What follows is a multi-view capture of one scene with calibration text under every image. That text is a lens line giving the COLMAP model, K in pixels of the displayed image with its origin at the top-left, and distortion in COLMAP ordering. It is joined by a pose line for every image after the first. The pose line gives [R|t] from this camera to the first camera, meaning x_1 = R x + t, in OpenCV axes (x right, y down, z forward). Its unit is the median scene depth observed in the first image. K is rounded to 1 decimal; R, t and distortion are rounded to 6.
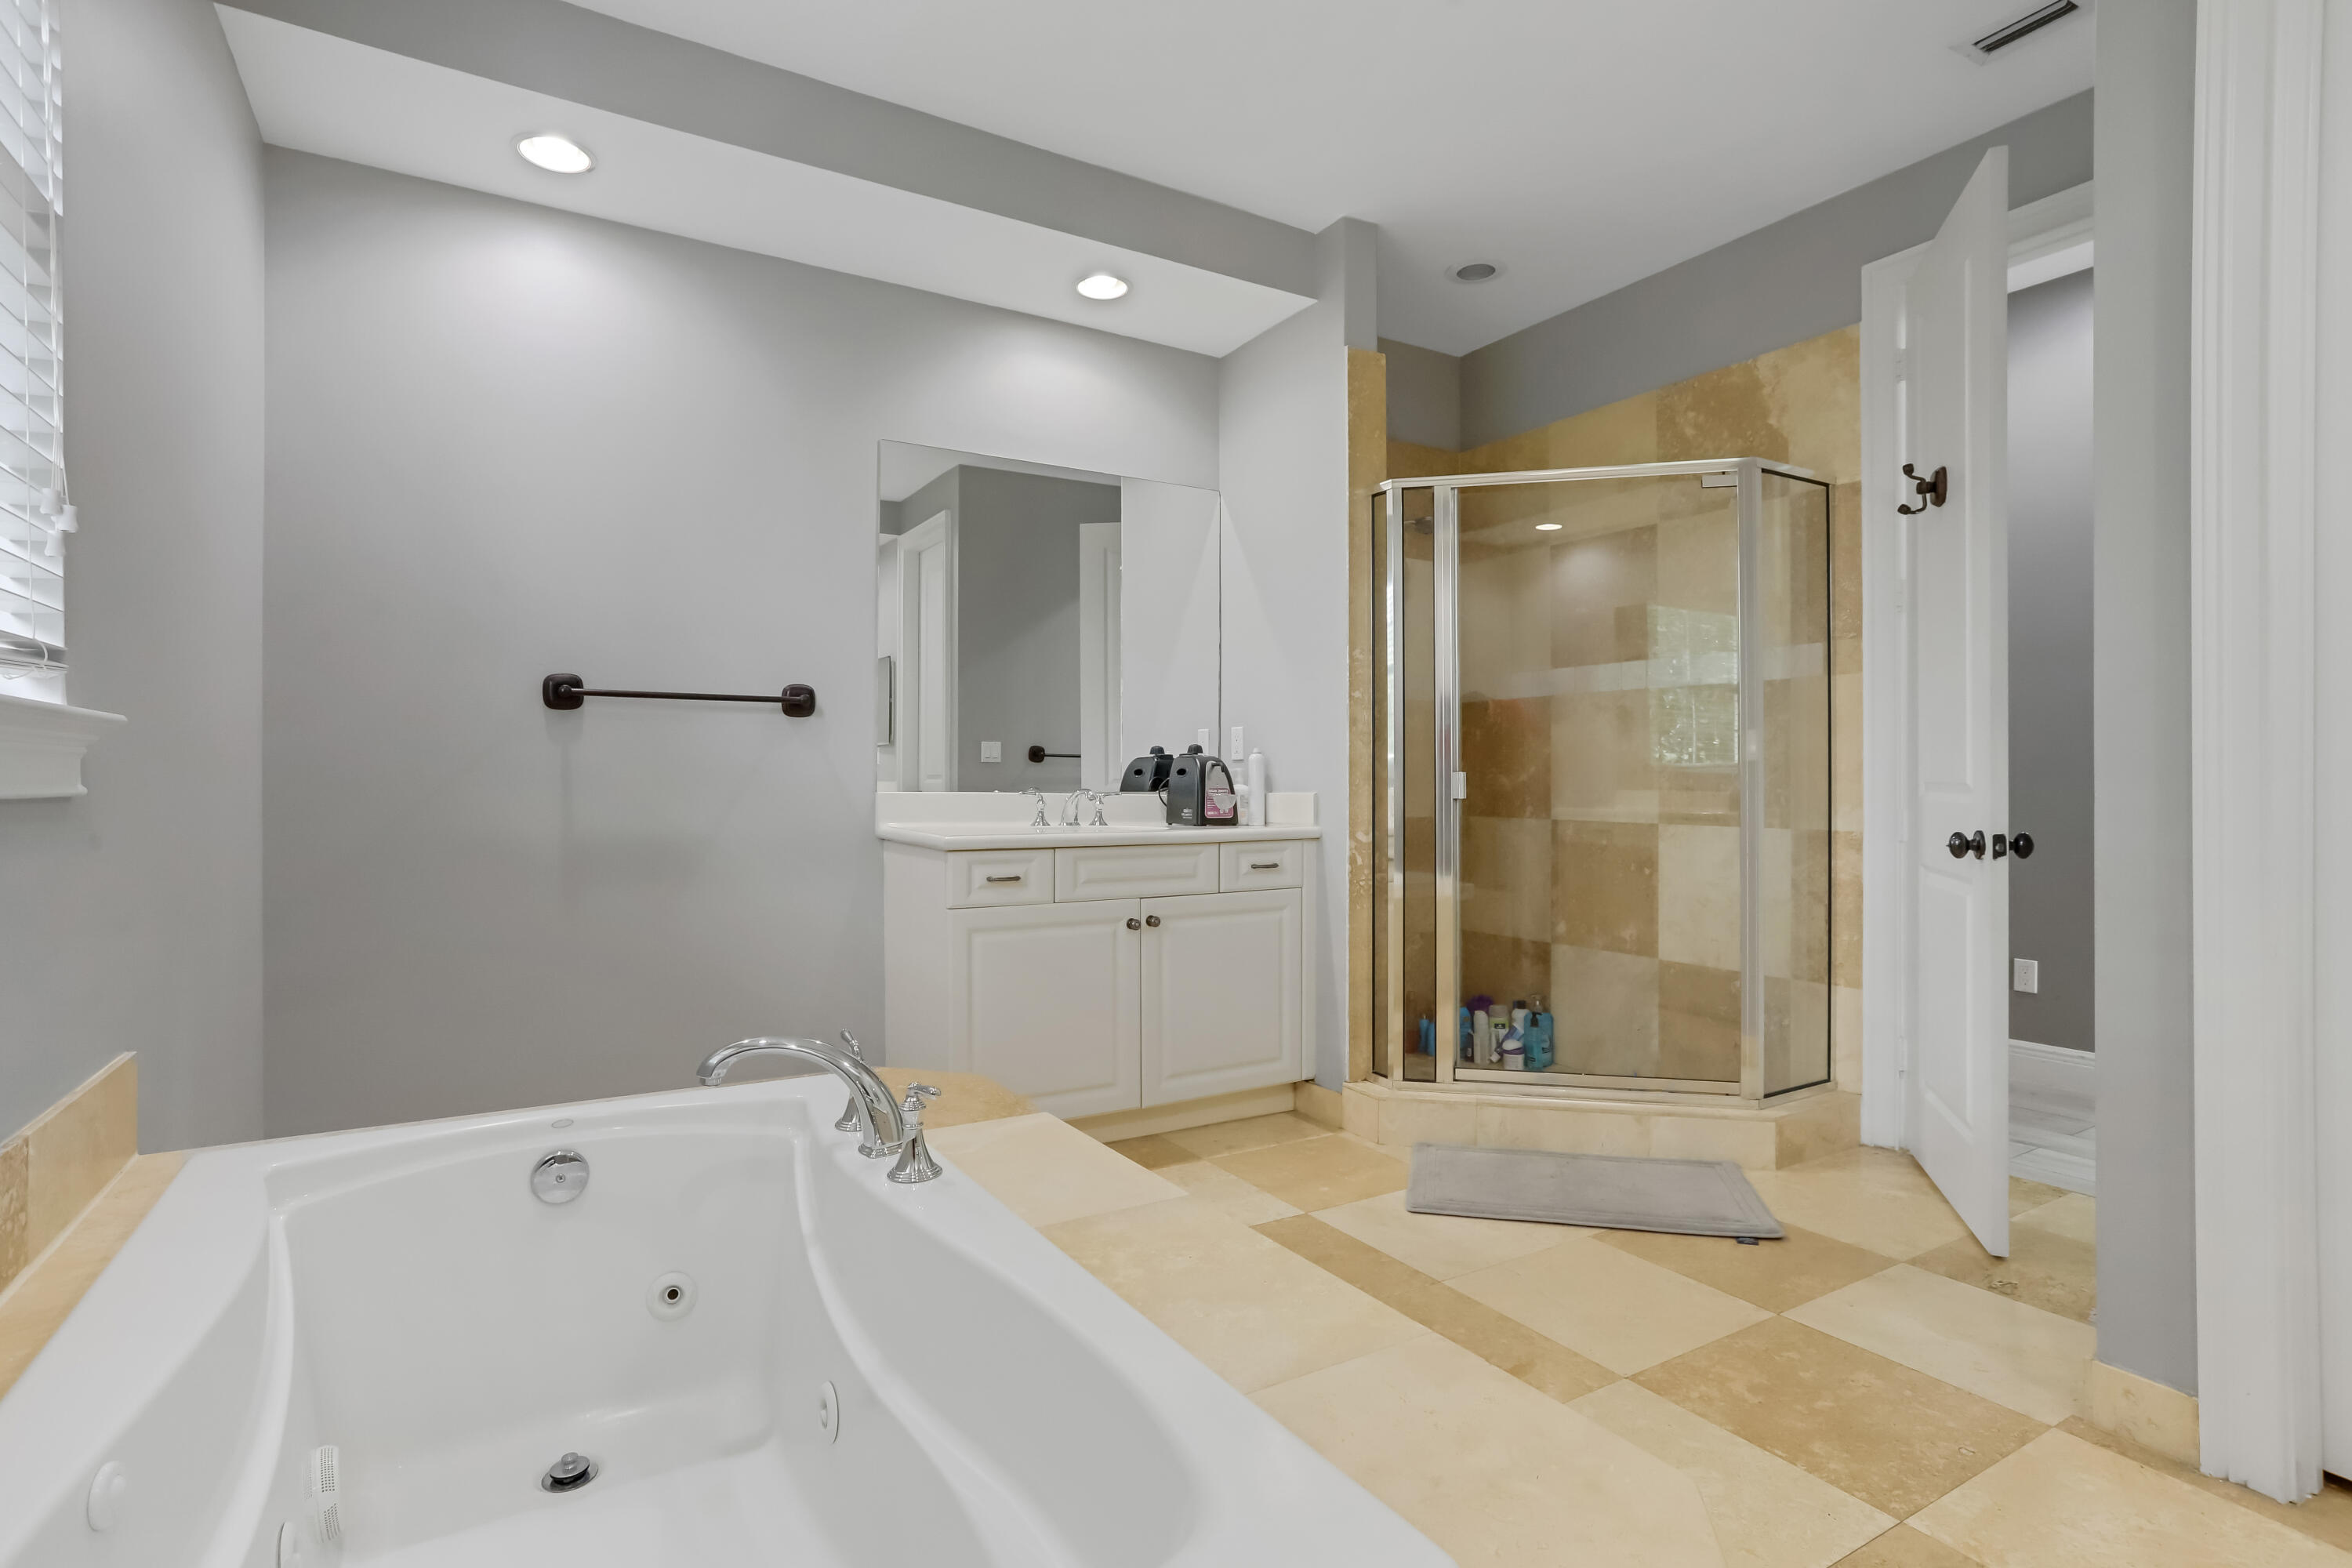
lens RADIAL K [[1107.5, 0, 1169.3], [0, 1107.5, 777.3], [0, 0, 1]] dist [-0.031002, 0.020029]
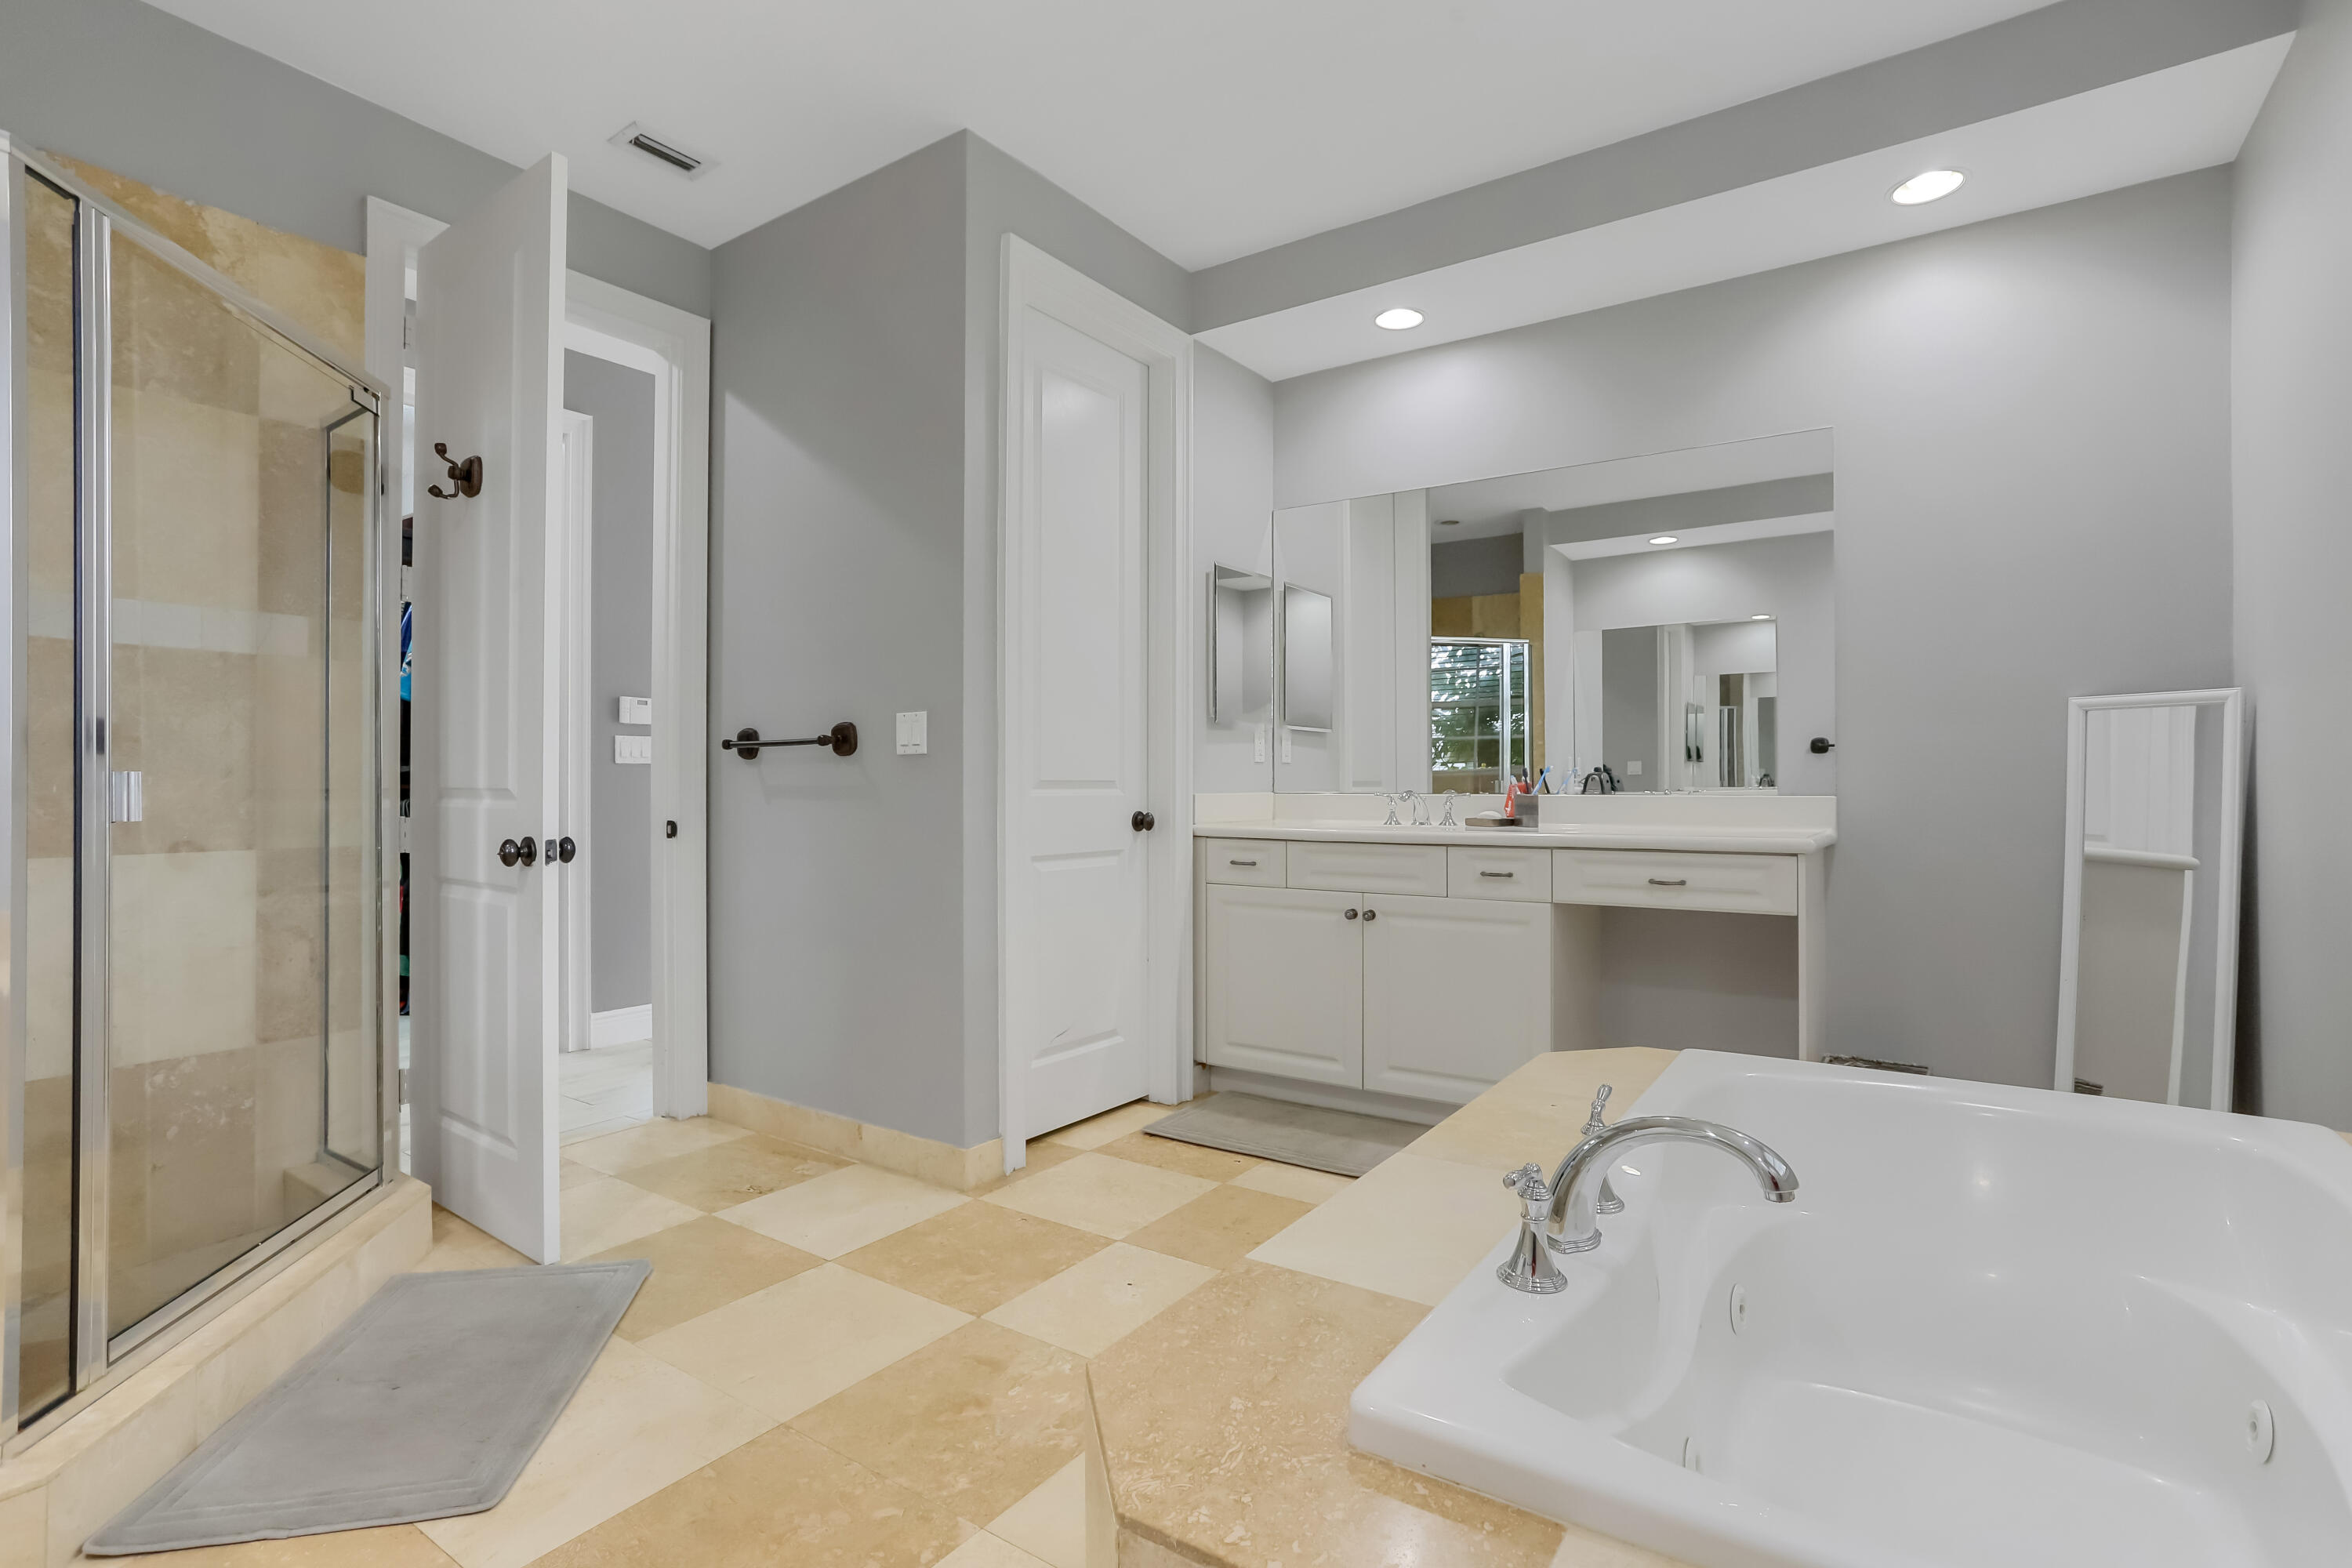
lens RADIAL K [[1138.1, 0, 1161.5], [0, 1138.1, 774.1], [0, 0, 1]] dist [-0.065683, 0.050533]
pose [[-0.406400, 0.018832, 0.913501, -0.648735], [0.001868, 0.999803, -0.019780, 0.016170], [-0.913694, -0.006332, -0.406355, 1.177926]]
